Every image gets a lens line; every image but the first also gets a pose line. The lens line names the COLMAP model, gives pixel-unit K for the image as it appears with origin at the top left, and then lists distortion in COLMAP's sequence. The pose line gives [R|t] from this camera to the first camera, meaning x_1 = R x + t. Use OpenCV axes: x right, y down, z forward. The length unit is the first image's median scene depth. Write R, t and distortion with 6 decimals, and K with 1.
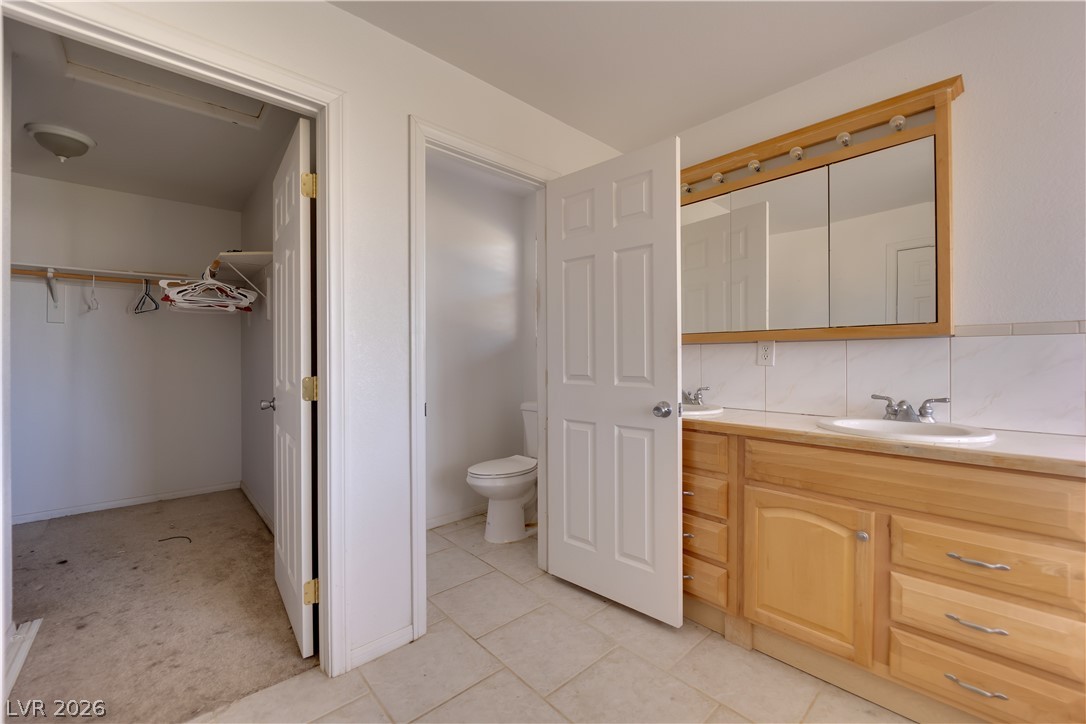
lens RADIAL K [[435.3, 0, 545.5], [0, 435.3, 358.7], [0, 0, 1]] dist [-0.010384, -0.003714]
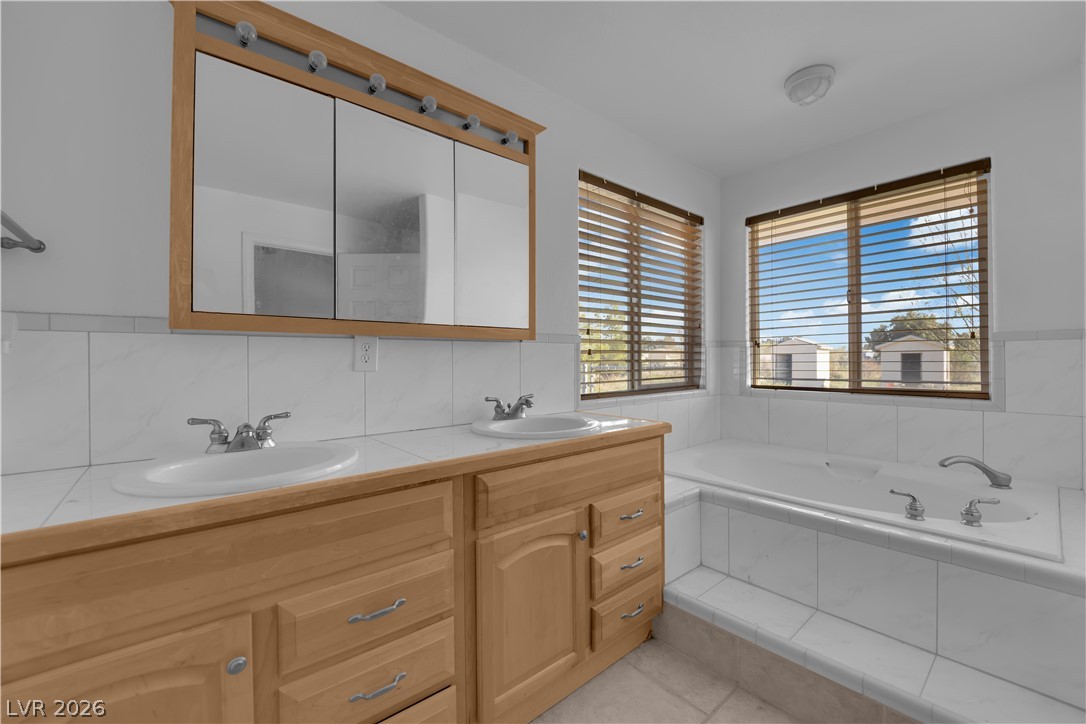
lens RADIAL K [[435.3, 0, 545.5], [0, 435.3, 358.7], [0, 0, 1]] dist [-0.010384, -0.003714]
pose [[0.038810, 0.004329, 0.999237, -0.241450], [0.007334, 0.999962, -0.004617, 0.000702], [-0.999220, 0.007507, 0.038777, 0.870503]]
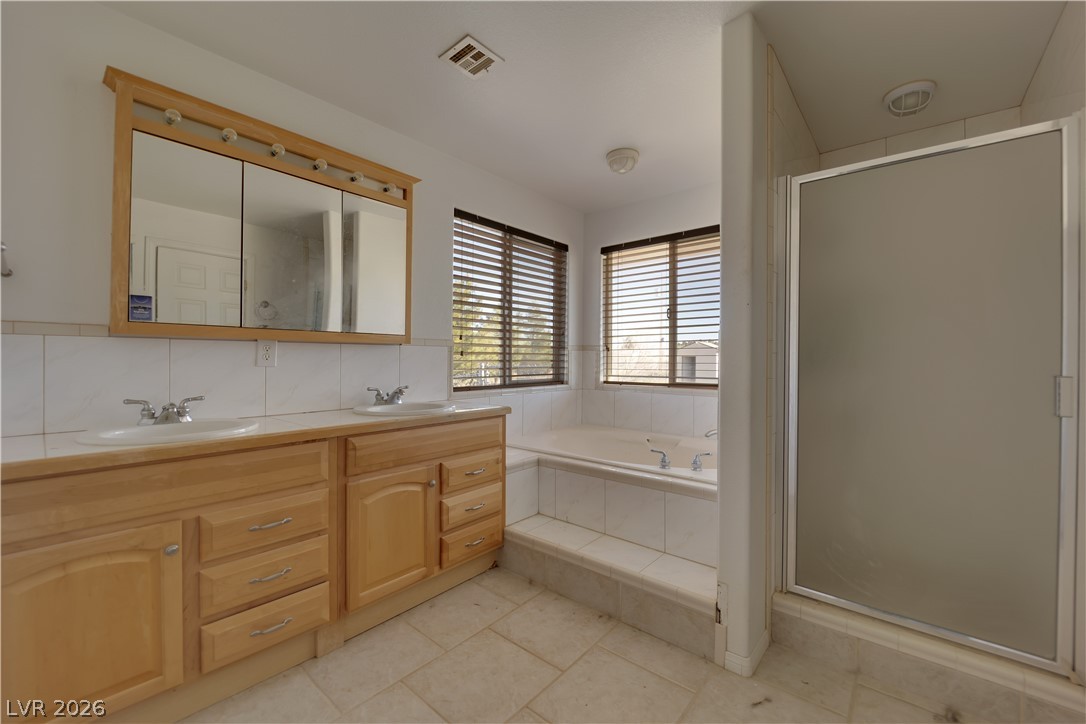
lens RADIAL K [[435.3, 0, 545.5], [0, 435.3, 358.7], [0, 0, 1]] dist [-0.010384, -0.003714]
pose [[-0.126667, 0.003766, 0.991938, -0.617631], [-0.002622, 0.999988, -0.004131, 0.001589], [-0.991942, -0.003124, -0.126655, 0.676157]]
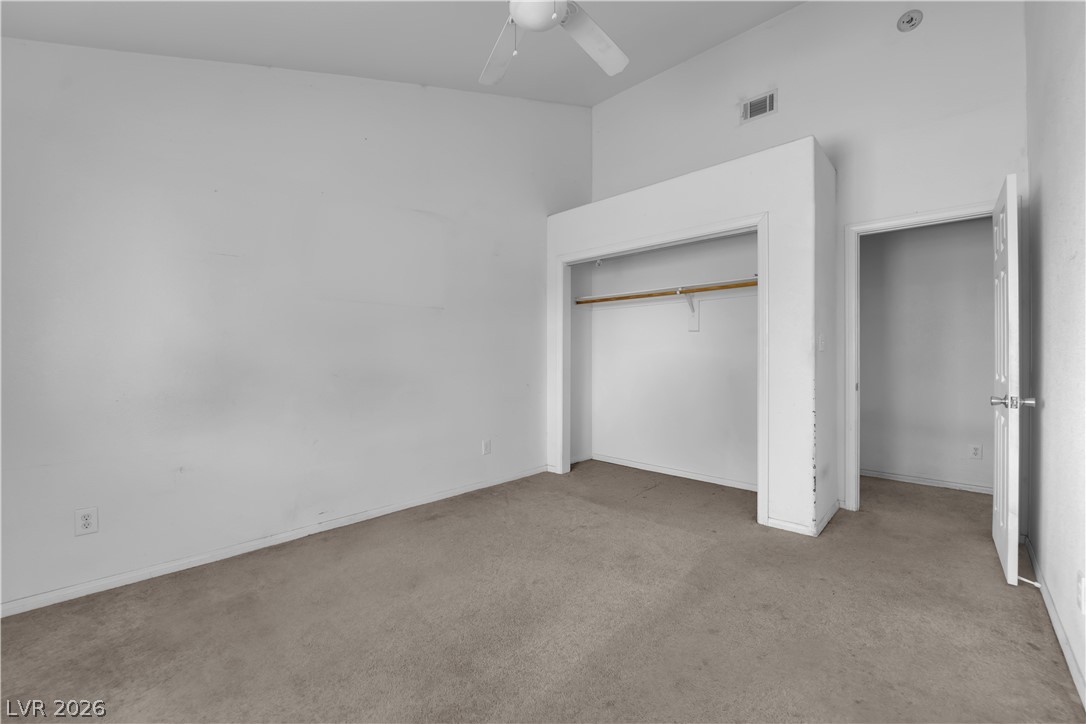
lens RADIAL K [[435.3, 0, 545.5], [0, 435.3, 358.7], [0, 0, 1]] dist [-0.010384, -0.003714]
pose [[0.160143, 0.001801, -0.987092, 0.418404], [-0.000521, 0.999998, 0.001740, 0.003490], [0.987094, 0.000236, 0.160144, -0.511646]]
